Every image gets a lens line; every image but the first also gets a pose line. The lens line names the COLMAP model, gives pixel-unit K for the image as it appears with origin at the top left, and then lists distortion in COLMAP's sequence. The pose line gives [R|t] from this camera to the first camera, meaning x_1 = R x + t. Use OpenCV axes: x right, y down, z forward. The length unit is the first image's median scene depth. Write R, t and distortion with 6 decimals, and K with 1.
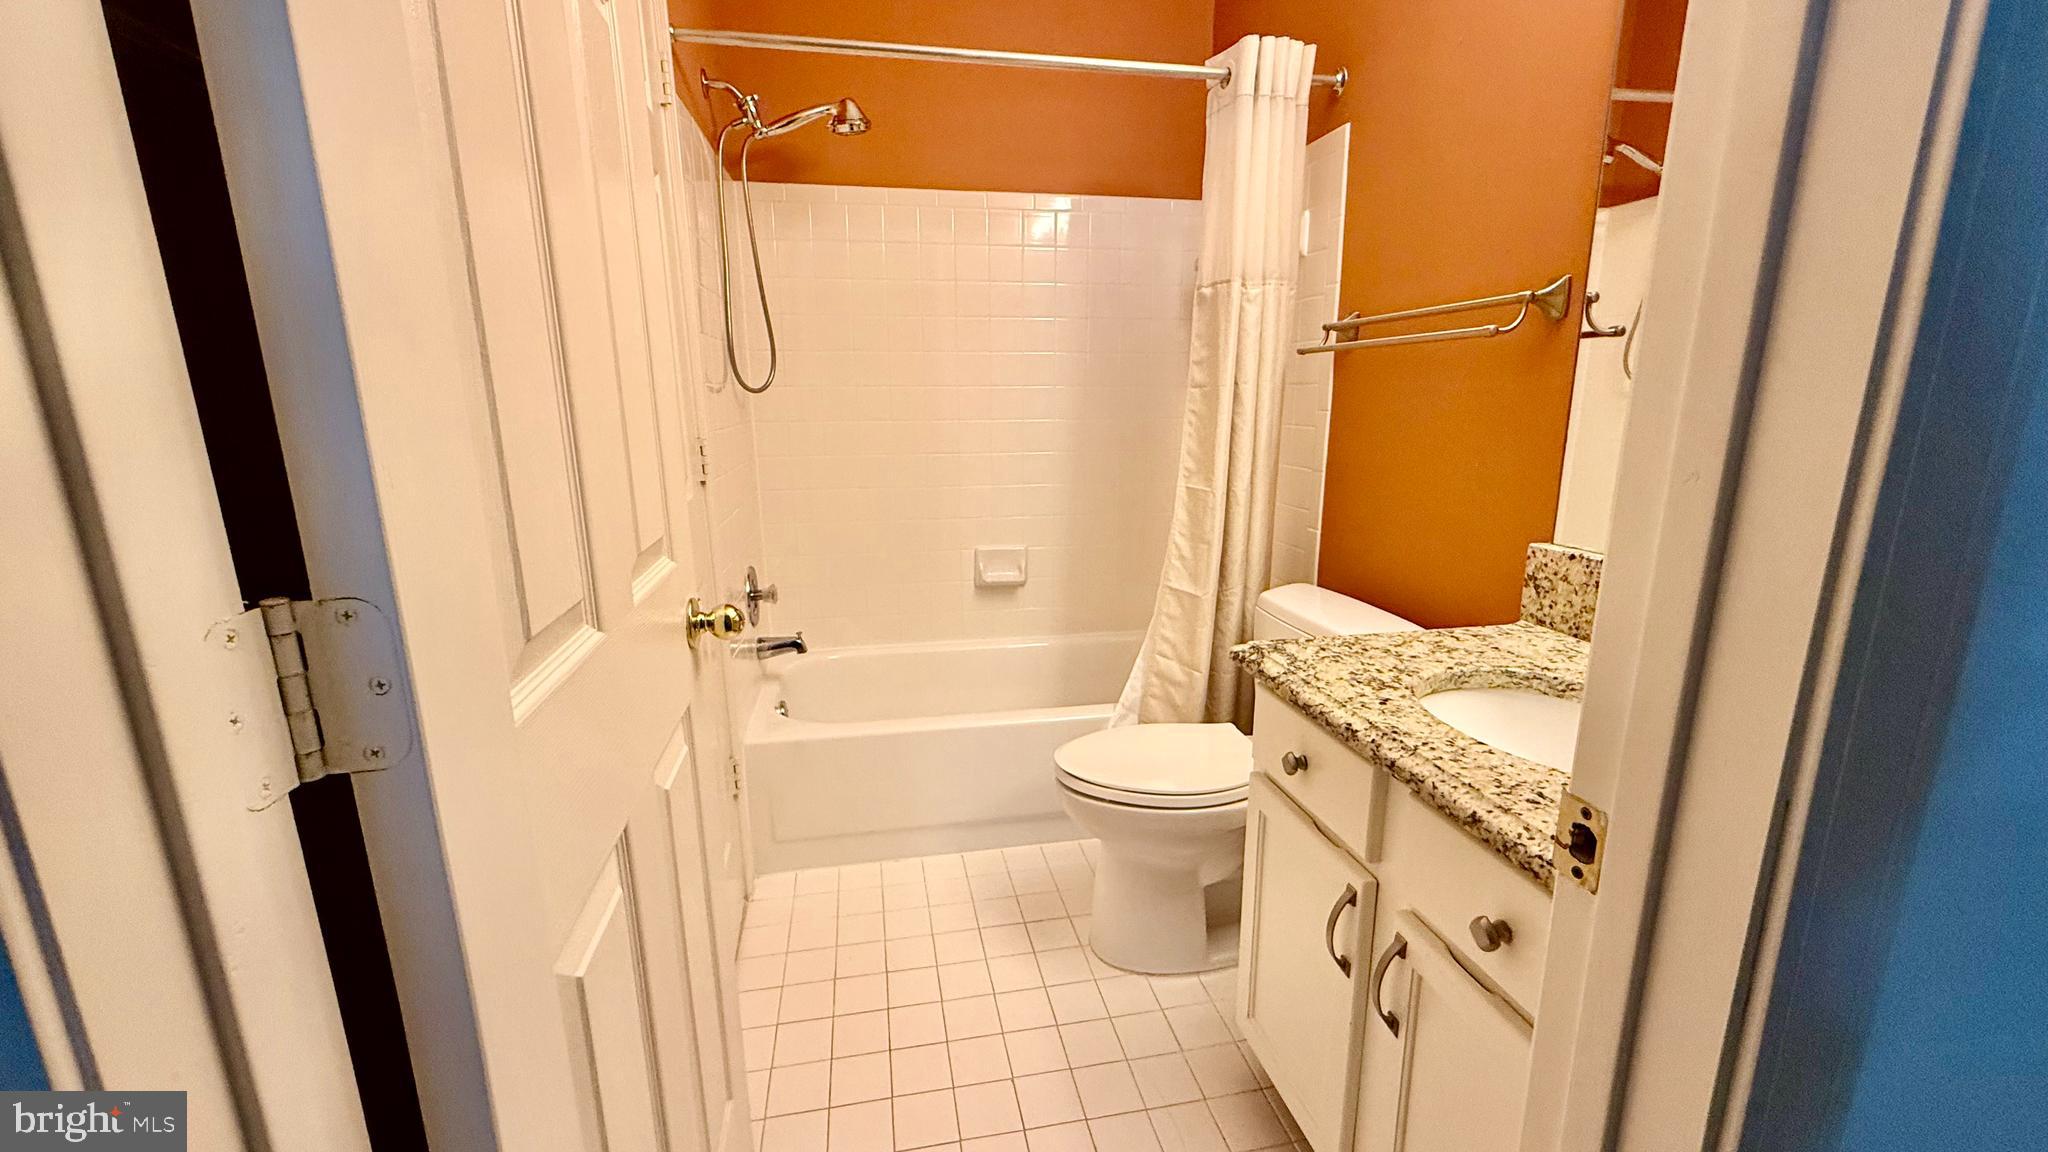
lens RADIAL K [[801.0, 0, 1021.4], [0, 801.0, 576.0], [0, 0, 1]] dist [-0.000717, -0.000012]
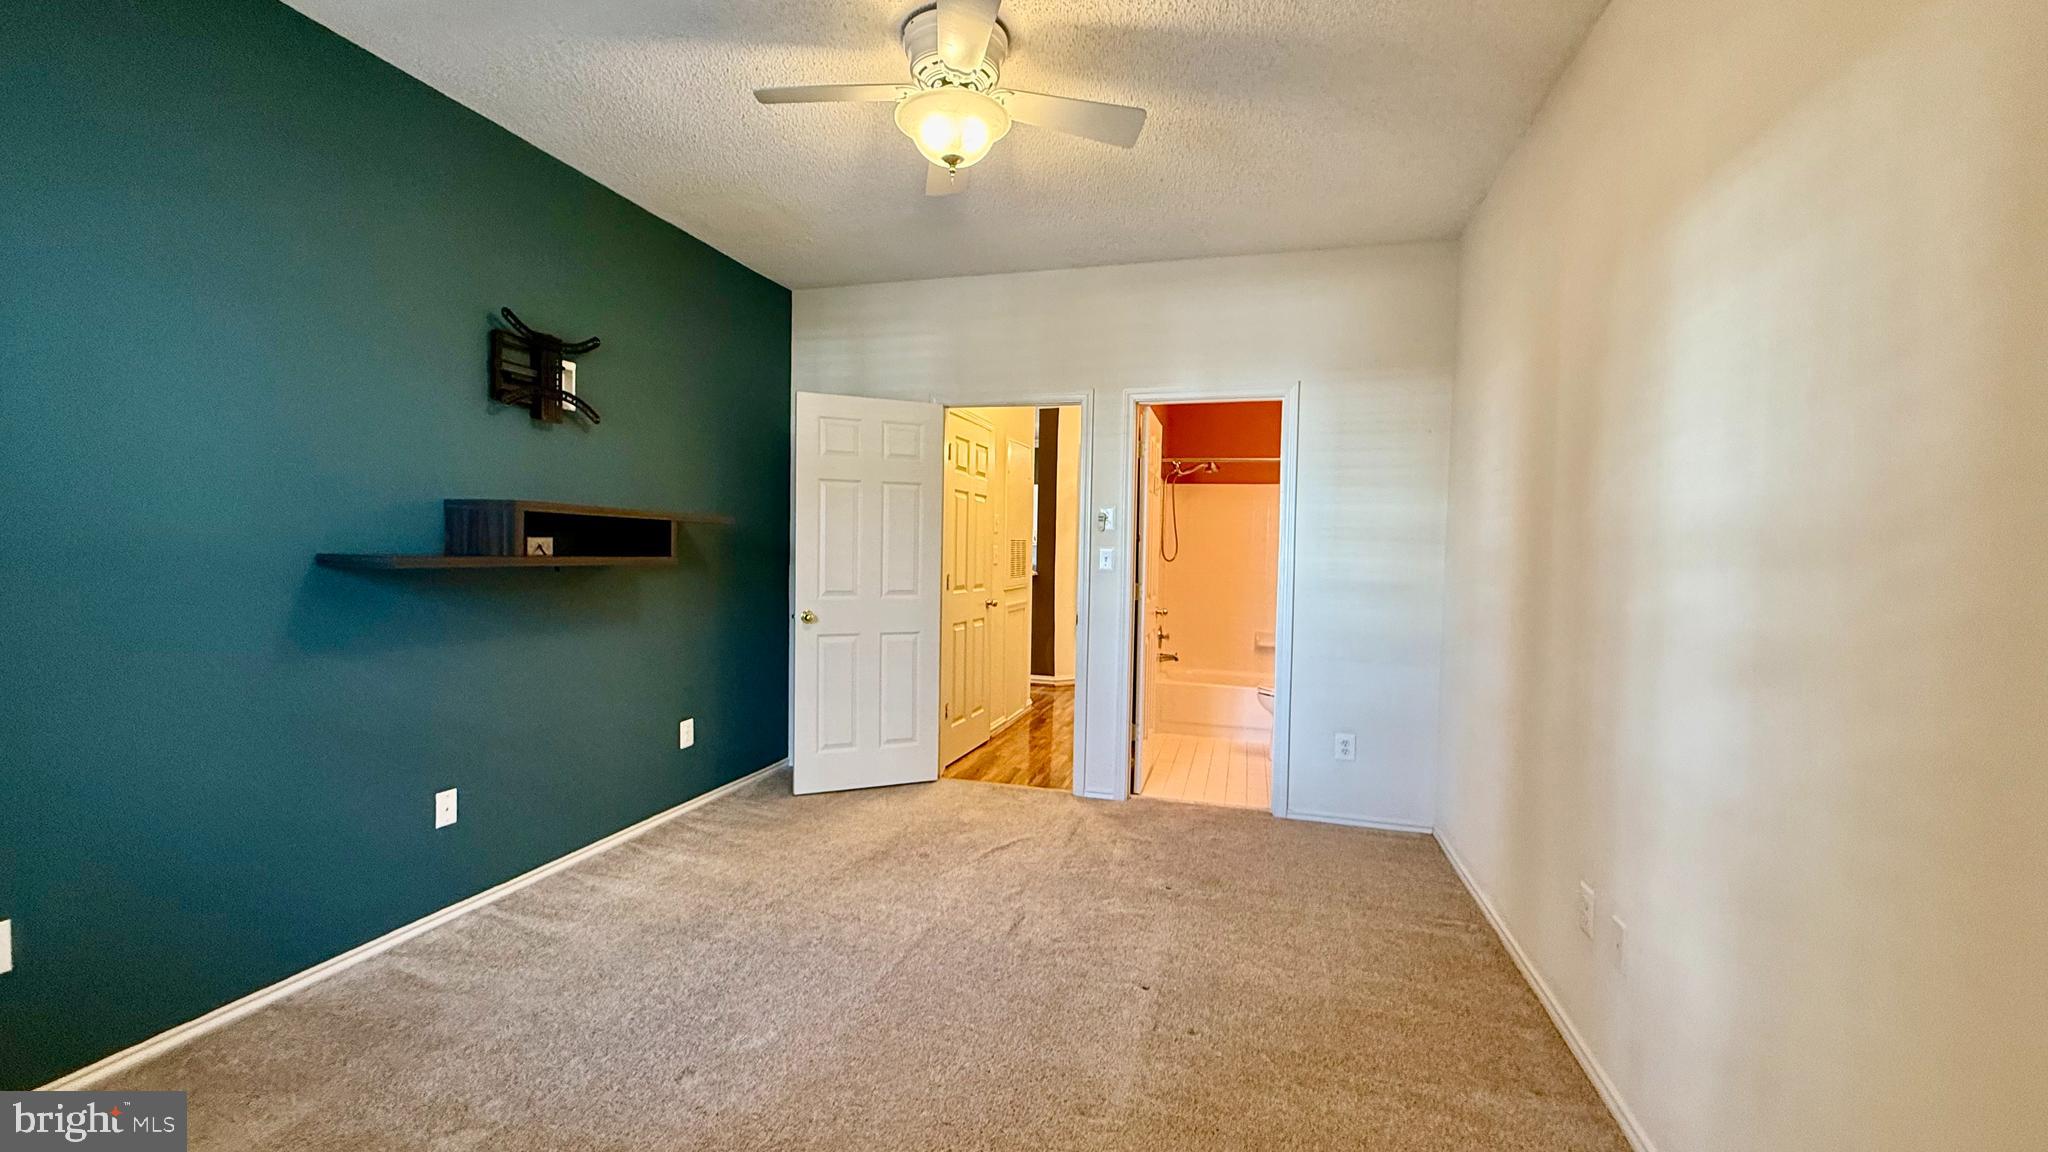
lens RADIAL K [[801.0, 0, 1023.6], [0, 801.0, 577.0], [0, 0, 1]] dist [-0.000717, -0.000012]
pose [[0.888816, 0.041442, -0.456387, 0.449285], [-0.130076, 0.977756, -0.164539, 0.319061], [0.439416, 0.205609, 0.874436, -1.508255]]
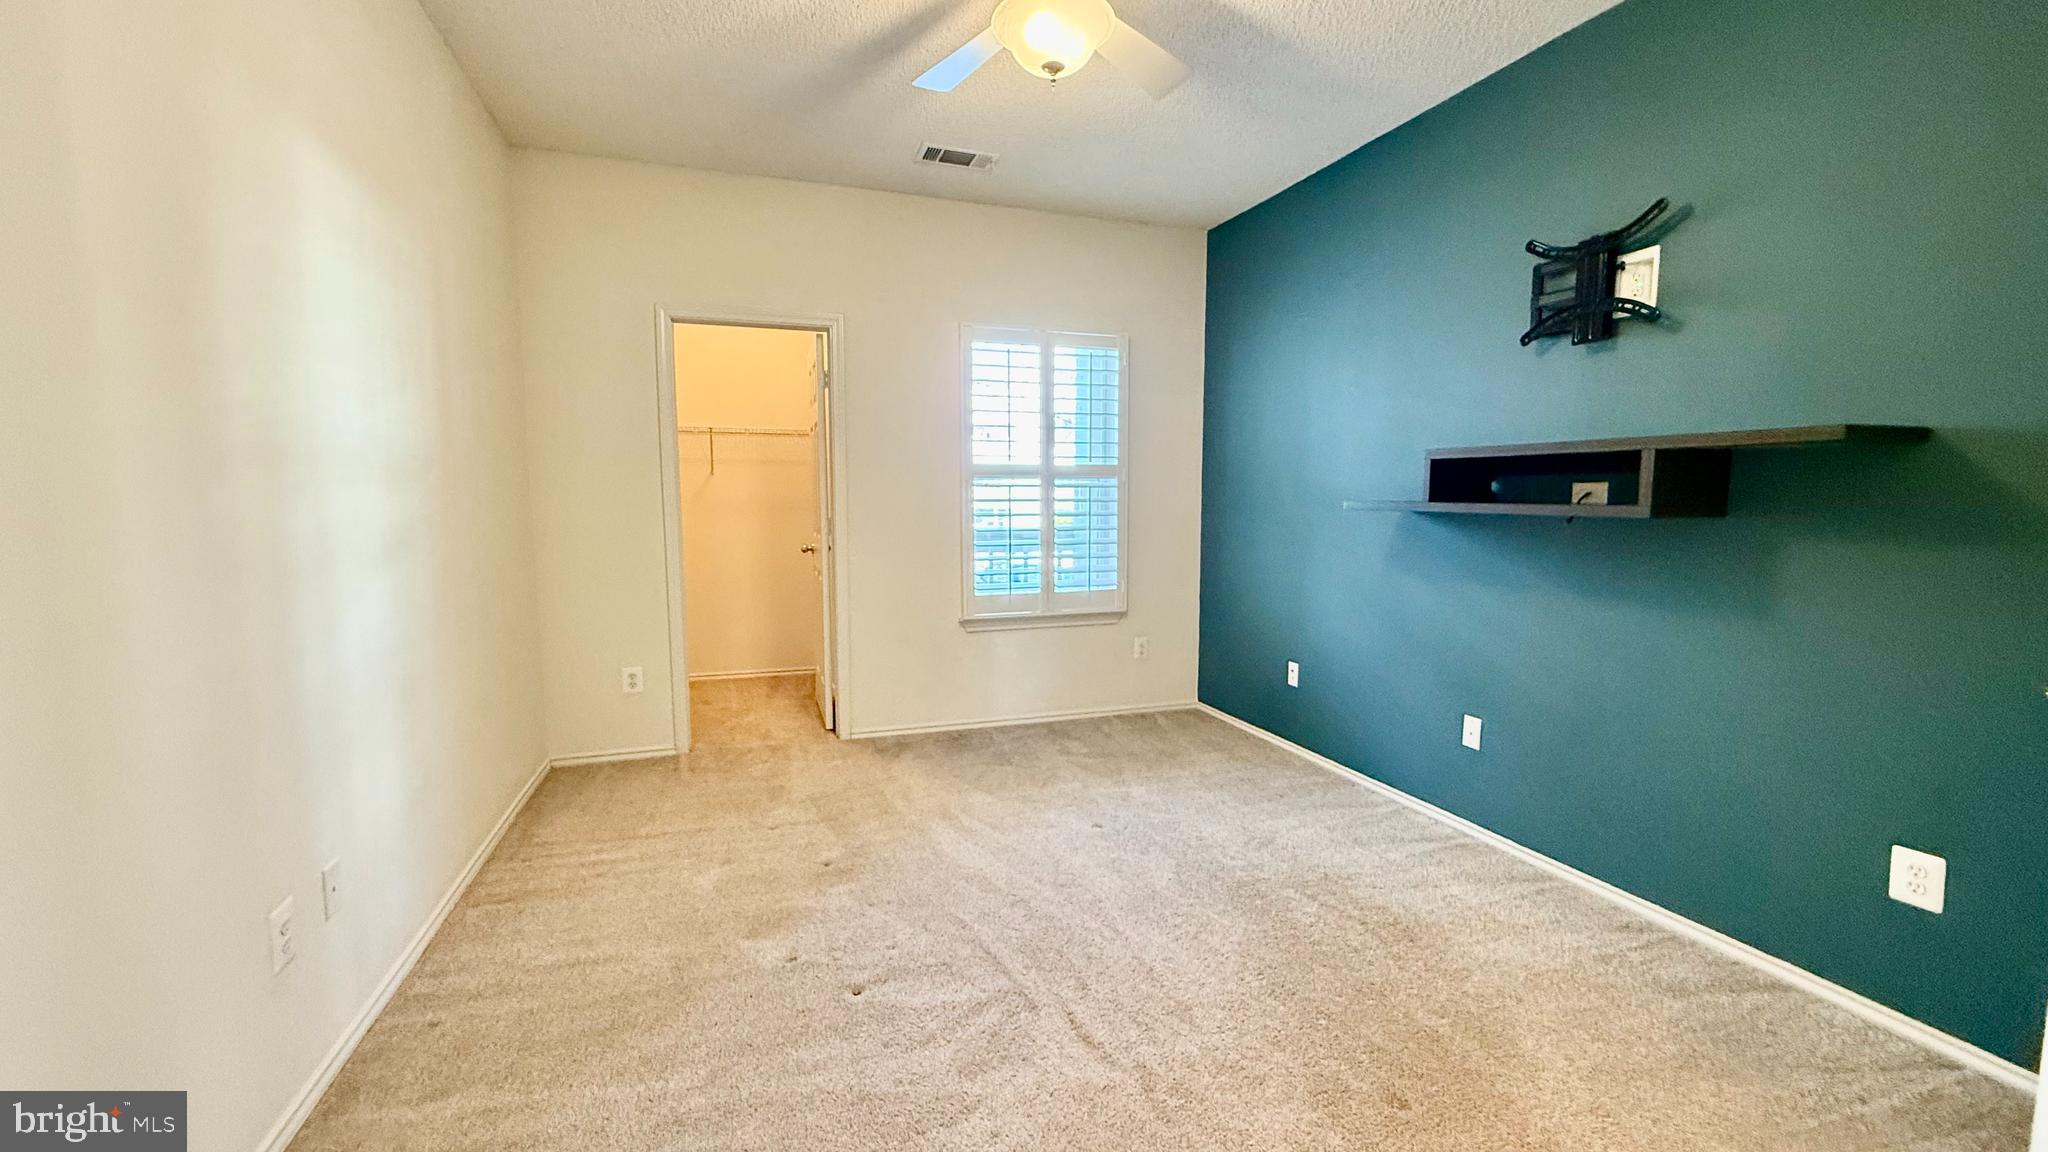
lens RADIAL K [[801.0, 0, 1021.7], [0, 801.0, 572.1], [0, 0, 1]] dist [-0.000717, -0.000012]
pose [[-0.989013, 0.019291, -0.146561, -0.486400], [-0.029190, 0.946443, 0.321548, -0.682847], [0.144915, 0.322293, -0.935482, 2.950868]]
